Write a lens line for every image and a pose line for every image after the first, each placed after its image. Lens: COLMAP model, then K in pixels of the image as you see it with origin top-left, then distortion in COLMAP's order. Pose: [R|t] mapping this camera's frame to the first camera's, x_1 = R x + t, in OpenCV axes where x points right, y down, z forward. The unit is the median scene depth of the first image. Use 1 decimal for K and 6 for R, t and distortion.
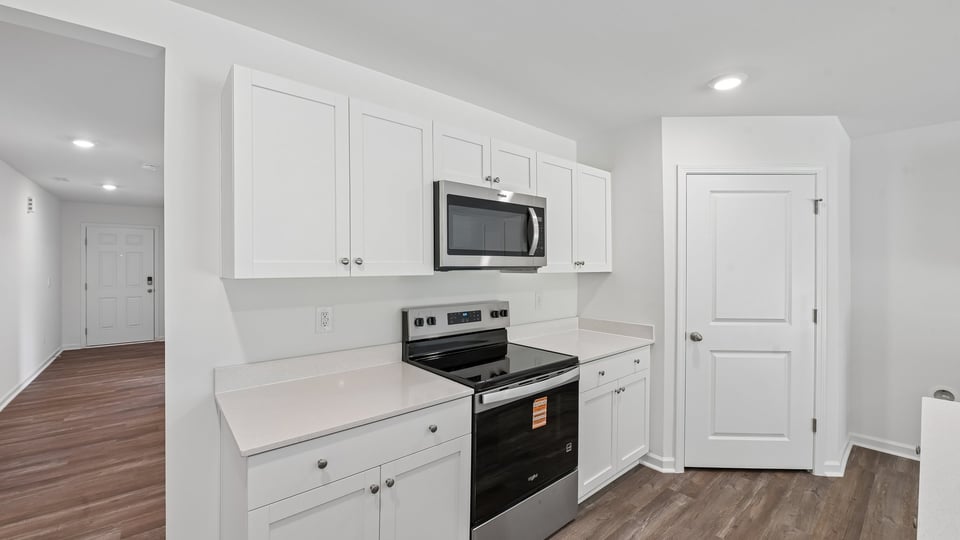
lens RADIAL K [[388.7, 0, 488.9], [0, 388.7, 267.1], [0, 0, 1]] dist [-0.017064, -0.002173]
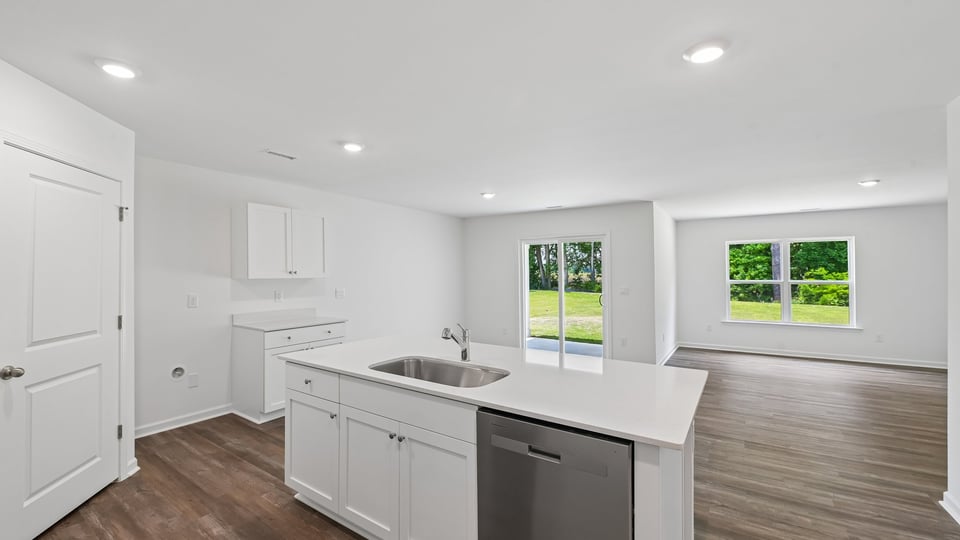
lens RADIAL K [[388.7, 0, 480.2], [0, 388.7, 269.0], [0, 0, 1]] dist [-0.017064, -0.002173]
pose [[-0.256609, 0.008896, 0.966474, -0.422224], [0.007772, 0.999944, -0.007141, 0.001841], [-0.966484, 0.005679, -0.256664, 0.400782]]
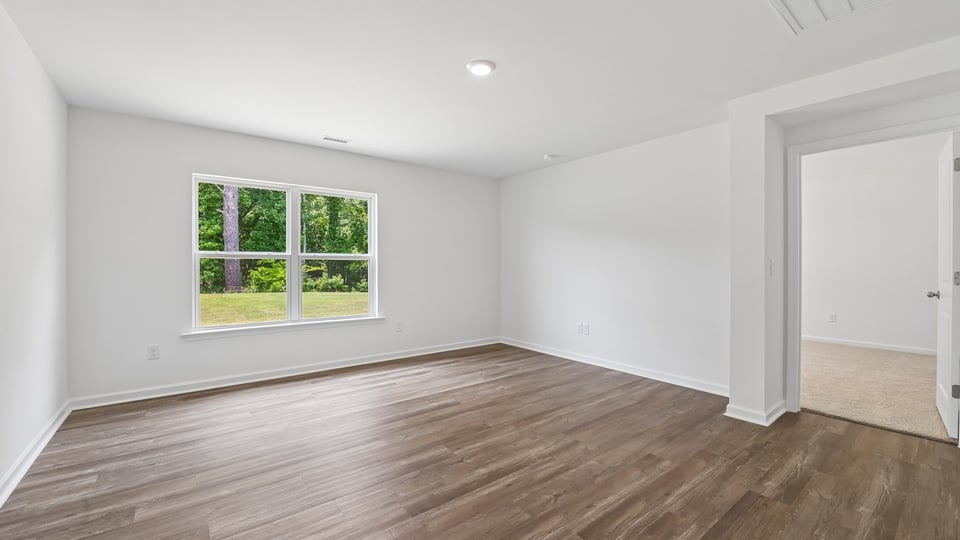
lens RADIAL K [[388.7, 0, 485.0], [0, 388.7, 267.5], [0, 0, 1]] dist [-0.017064, -0.002173]
pose [[-0.998714, -0.003943, 0.050537, 0.696740], [-0.003273, 0.999906, 0.013330, 0.112417], [-0.050585, 0.013148, -0.998633, -0.704094]]
